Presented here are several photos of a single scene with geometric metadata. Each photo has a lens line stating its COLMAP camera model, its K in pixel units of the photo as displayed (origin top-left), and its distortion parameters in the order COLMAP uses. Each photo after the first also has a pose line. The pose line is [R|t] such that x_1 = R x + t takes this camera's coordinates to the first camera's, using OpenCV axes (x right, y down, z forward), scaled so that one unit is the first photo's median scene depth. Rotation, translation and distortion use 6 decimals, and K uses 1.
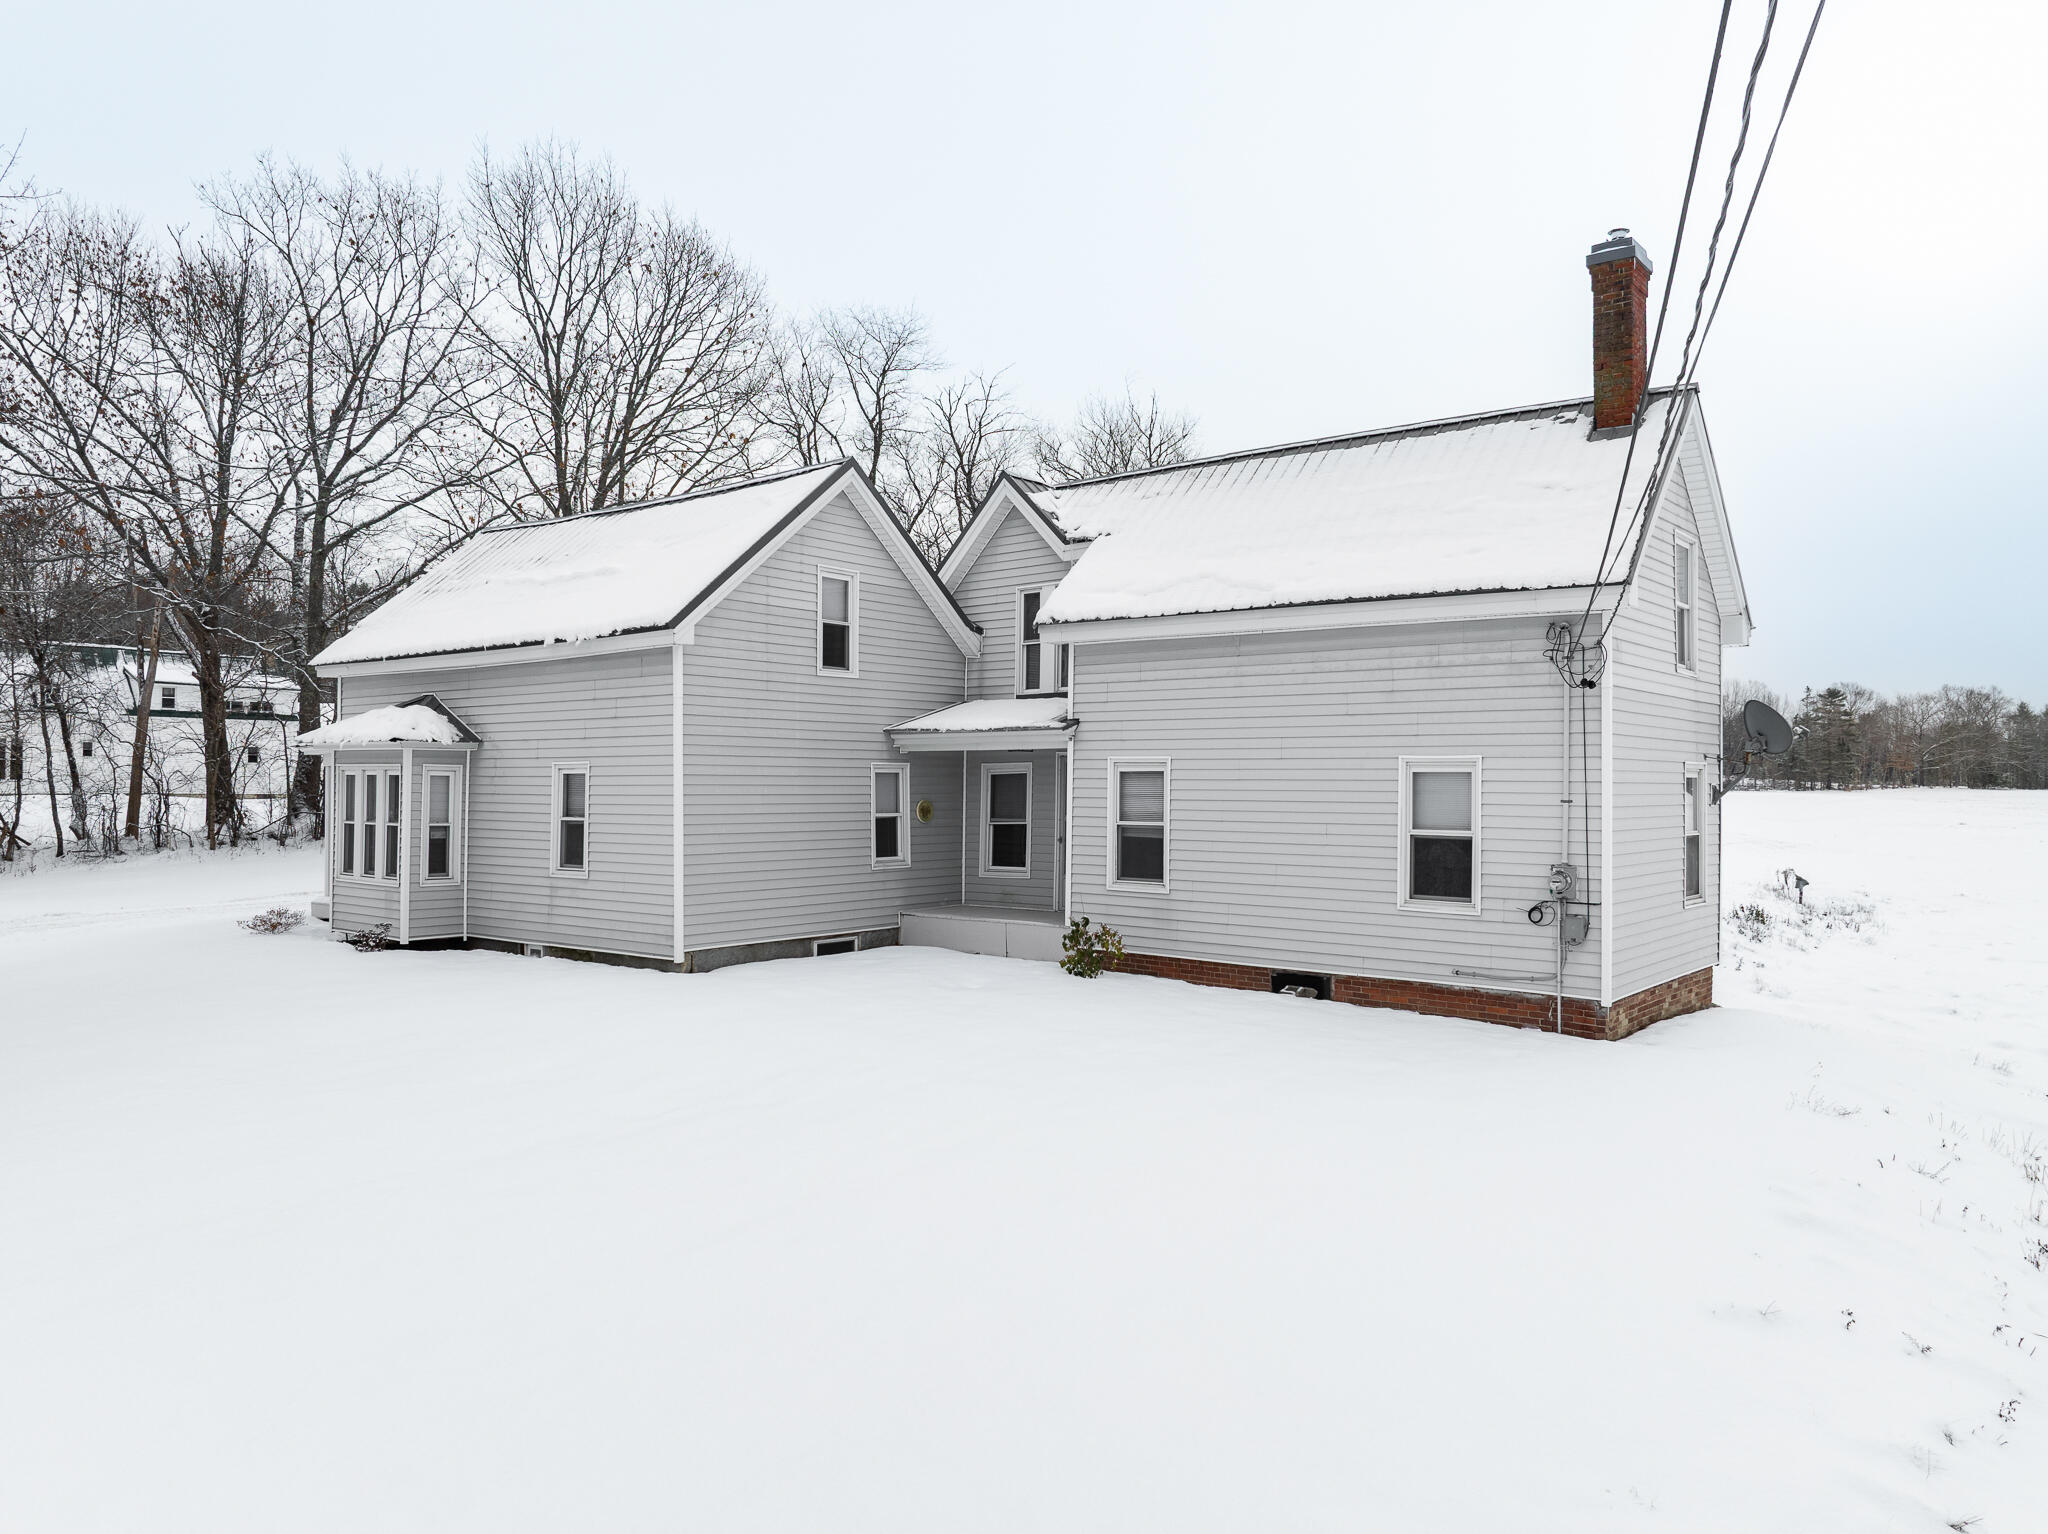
lens RADIAL K [[1443.2, 0, 1023.2], [0, 1443.2, 768.1], [0, 0, 1]] dist [0.008148, 0.001092]
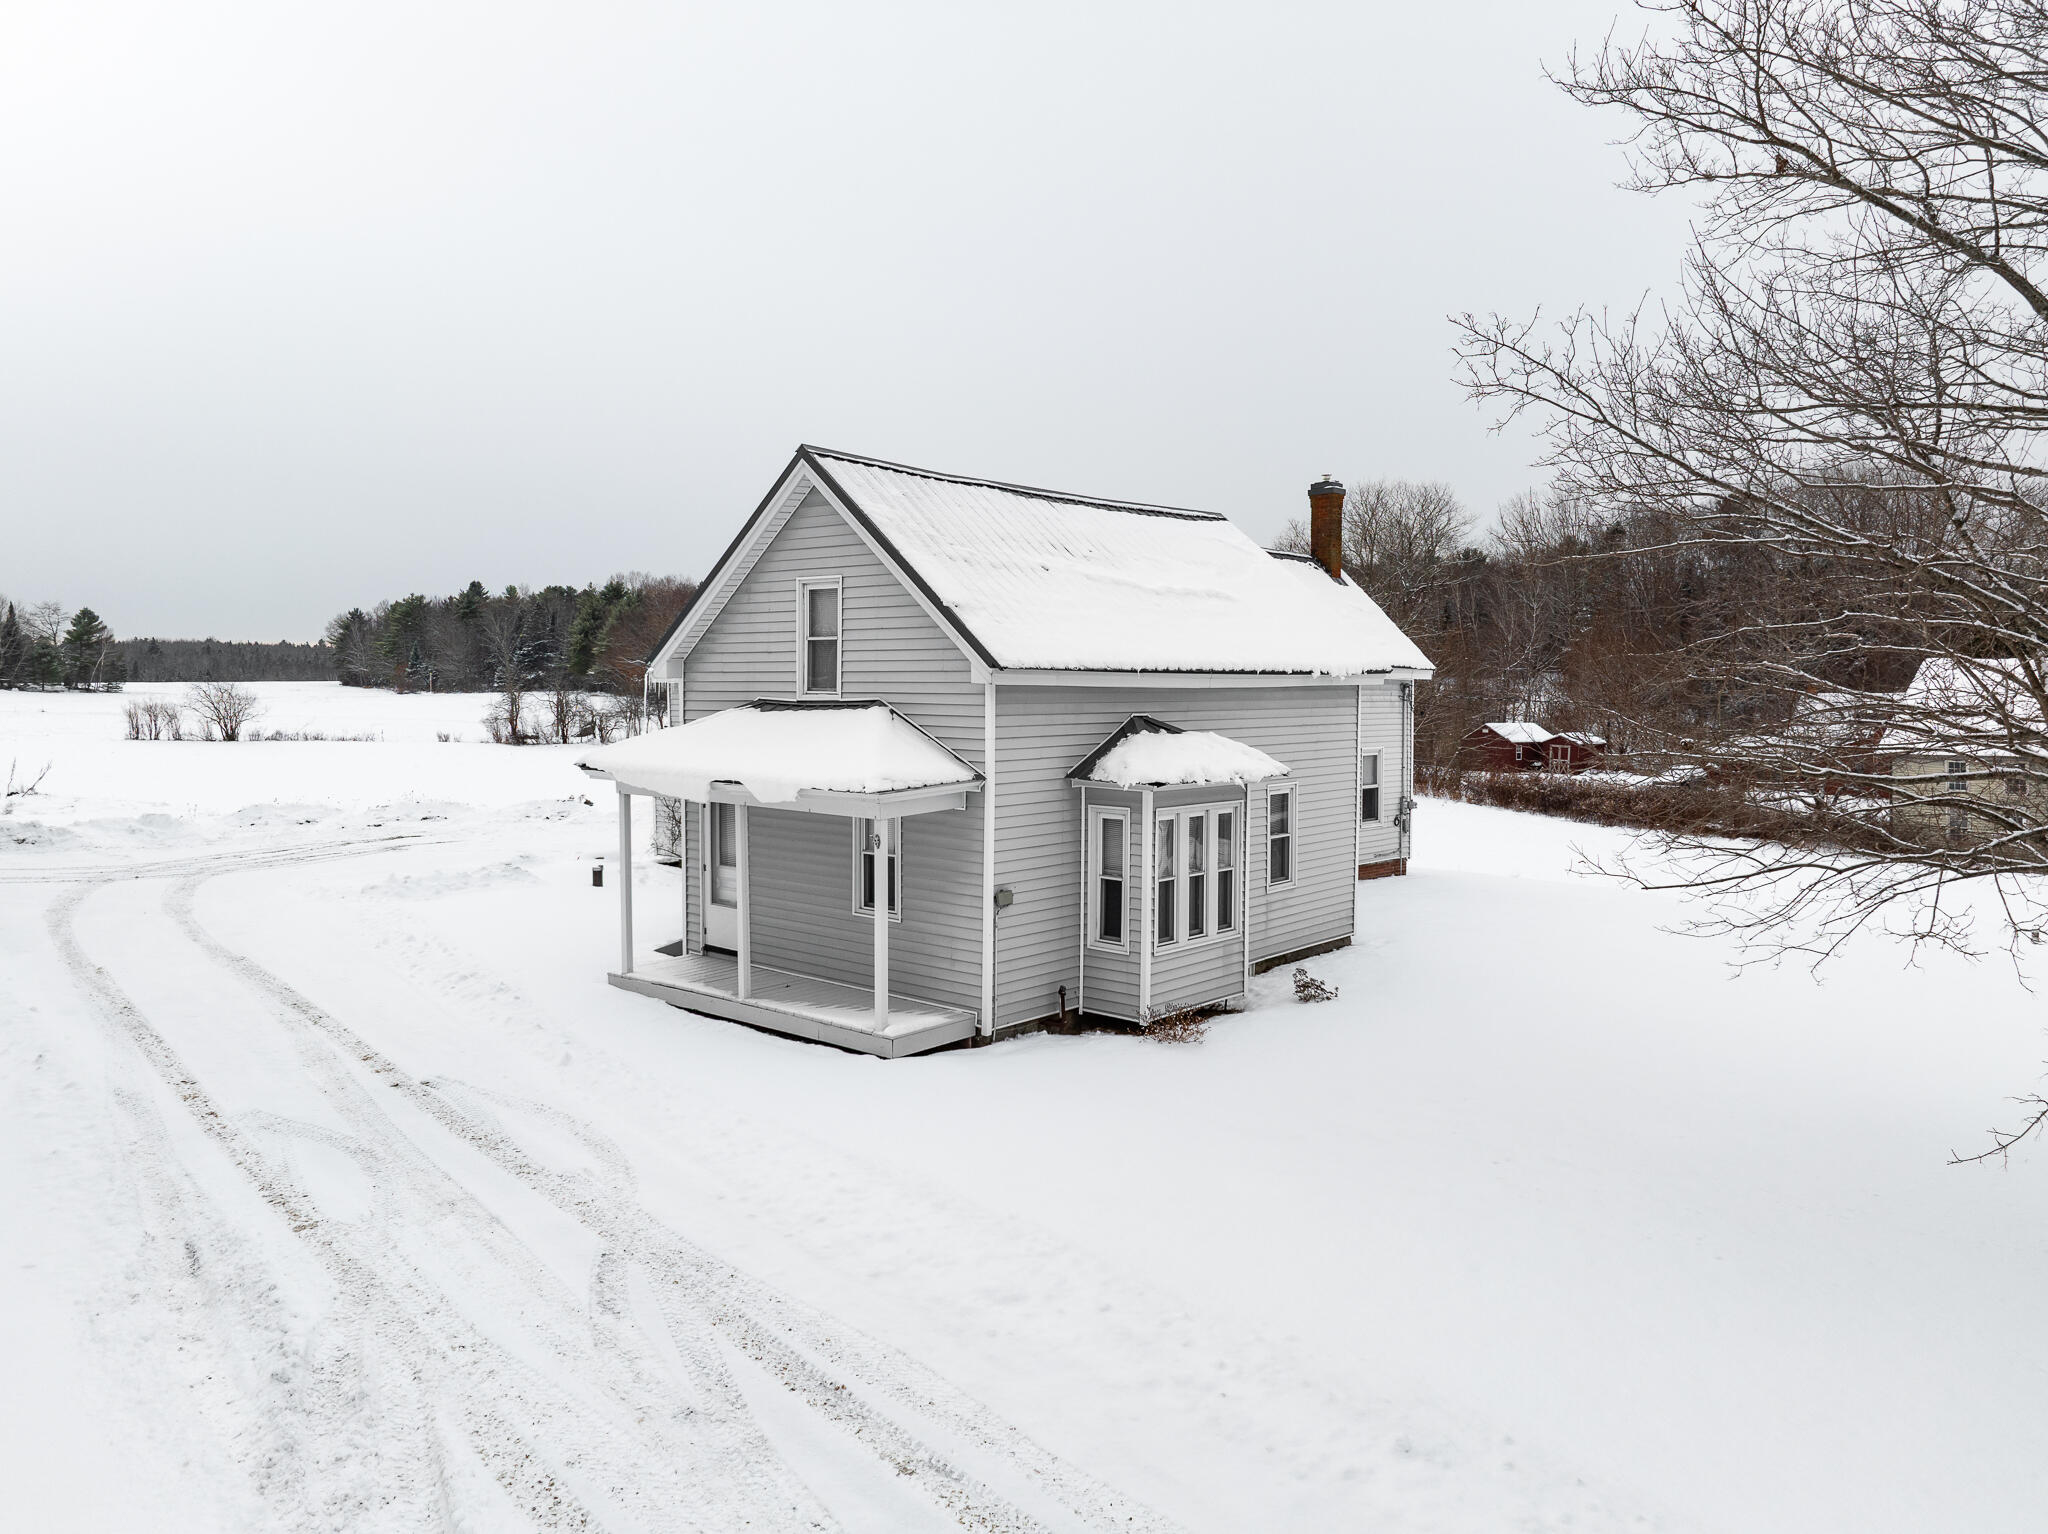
lens RADIAL K [[1443.2, 0, 1021.5], [0, 1443.2, 764.9], [0, 0, 1]] dist [0.008148, 0.001092]
pose [[0.037694, -0.058153, 0.997596, -1.310105], [-0.008789, 0.998247, 0.058523, -0.074367], [-0.999251, -0.010974, 0.037117, 1.092229]]
